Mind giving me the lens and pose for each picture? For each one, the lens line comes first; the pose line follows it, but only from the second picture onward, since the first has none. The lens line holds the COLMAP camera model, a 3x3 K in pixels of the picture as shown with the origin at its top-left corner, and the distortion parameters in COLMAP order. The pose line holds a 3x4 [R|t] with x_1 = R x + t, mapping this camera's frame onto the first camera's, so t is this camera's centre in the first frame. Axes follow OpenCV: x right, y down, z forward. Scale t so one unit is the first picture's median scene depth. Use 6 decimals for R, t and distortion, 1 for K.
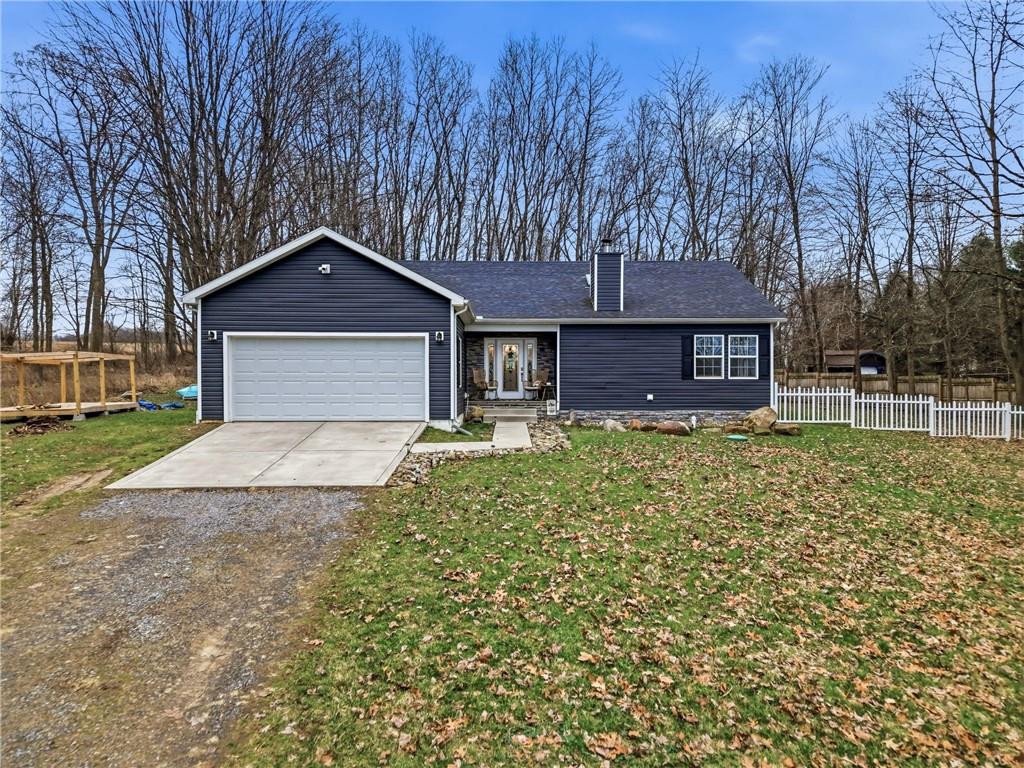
lens RADIAL K [[687.5, 0, 513.0], [0, 687.5, 399.2], [0, 0, 1]] dist [0.004915, 0.000217]
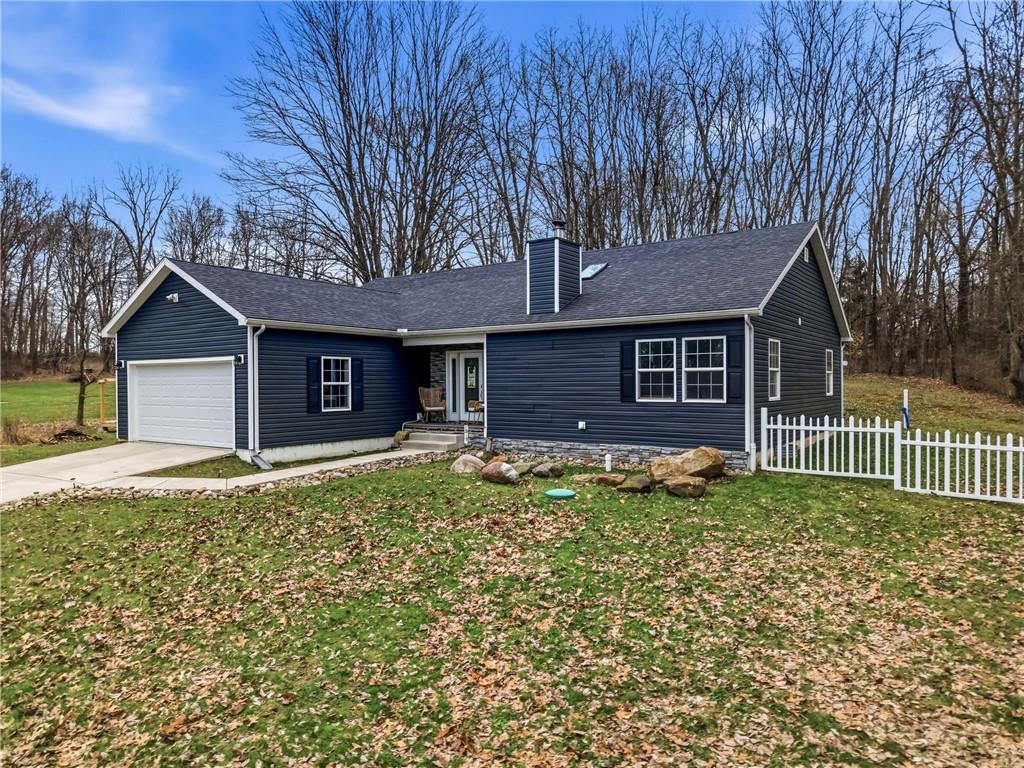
lens RADIAL K [[687.5, 0, 513.0], [0, 687.5, 399.2], [0, 0, 1]] dist [0.004915, 0.000217]
pose [[0.815126, 0.008850, -0.579217, 0.571448], [-0.006282, 0.999960, 0.006438, -0.035612], [0.579250, -0.001609, 0.815148, 0.346835]]
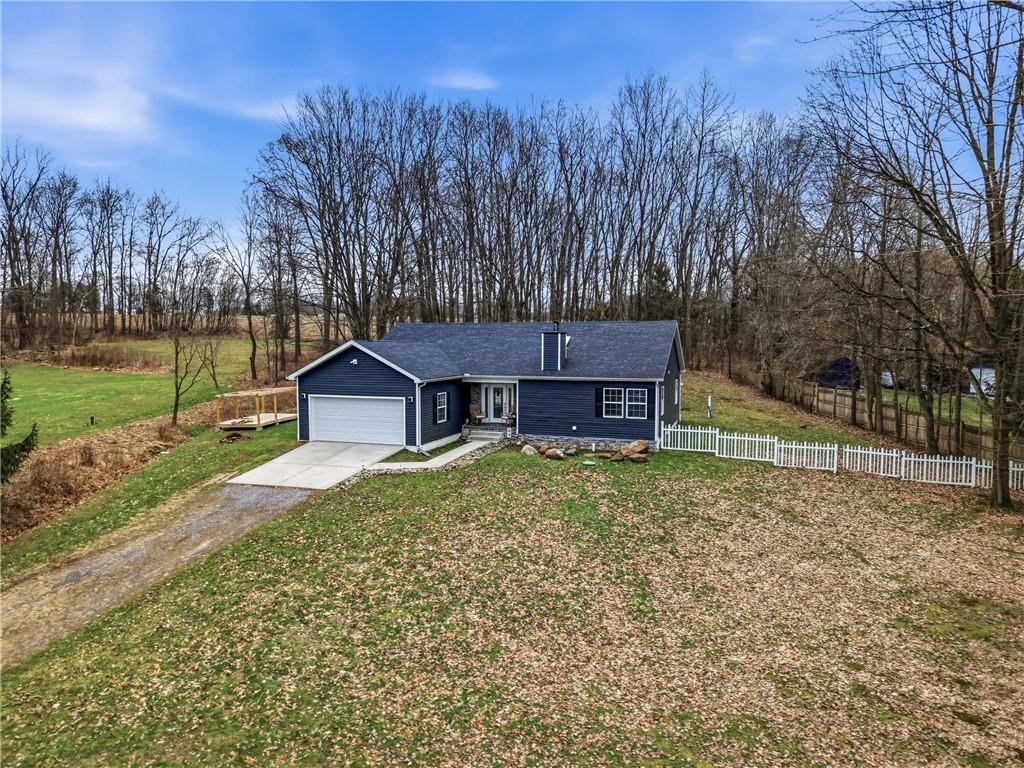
lens RADIAL K [[681.8, 0, 512.0], [0, 681.8, 384.0], [0, 0, 1]] dist [0.025065, -0.000577]
pose [[0.940549, 0.022492, -0.338913, 0.576636], [-0.008895, 0.999094, 0.041620, -0.160870], [0.339542, -0.036131, 0.939897, -0.452624]]
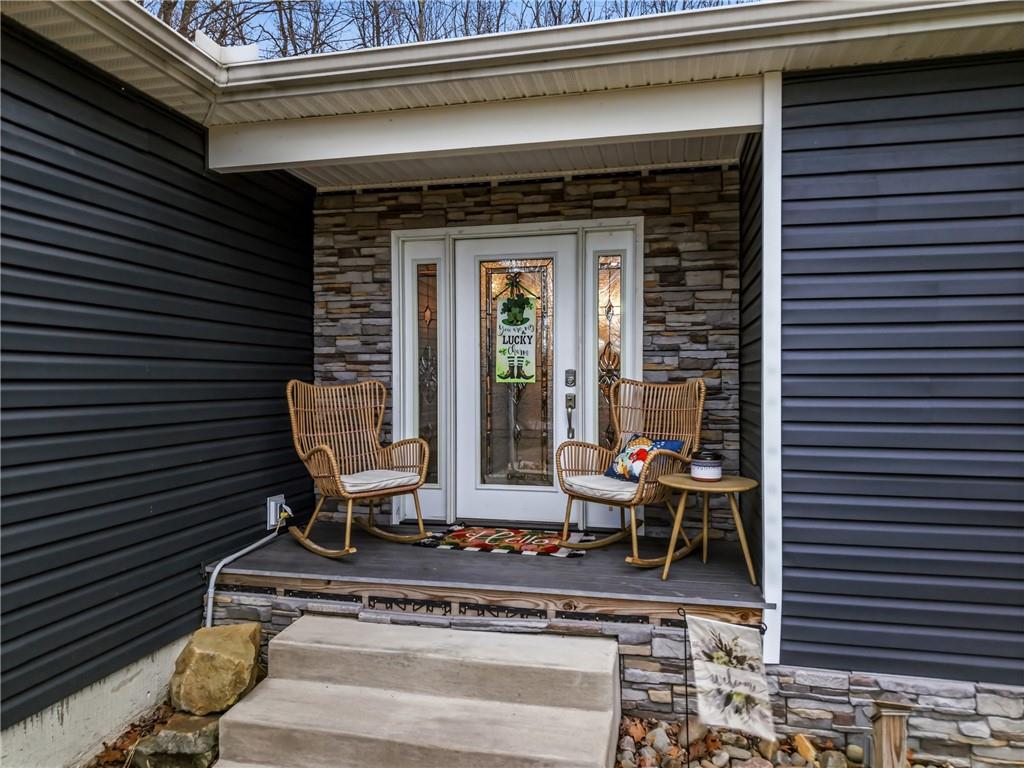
lens RADIAL K [[681.8, 0, 512.0], [0, 681.8, 384.0], [0, 0, 1]] dist [0.025065, -0.000577]
pose [[0.974813, 0.000242, -0.223024, 0.044154], [-0.002395, 0.999953, -0.009382, -0.042057], [0.223012, 0.009679, 0.974768, 0.846667]]
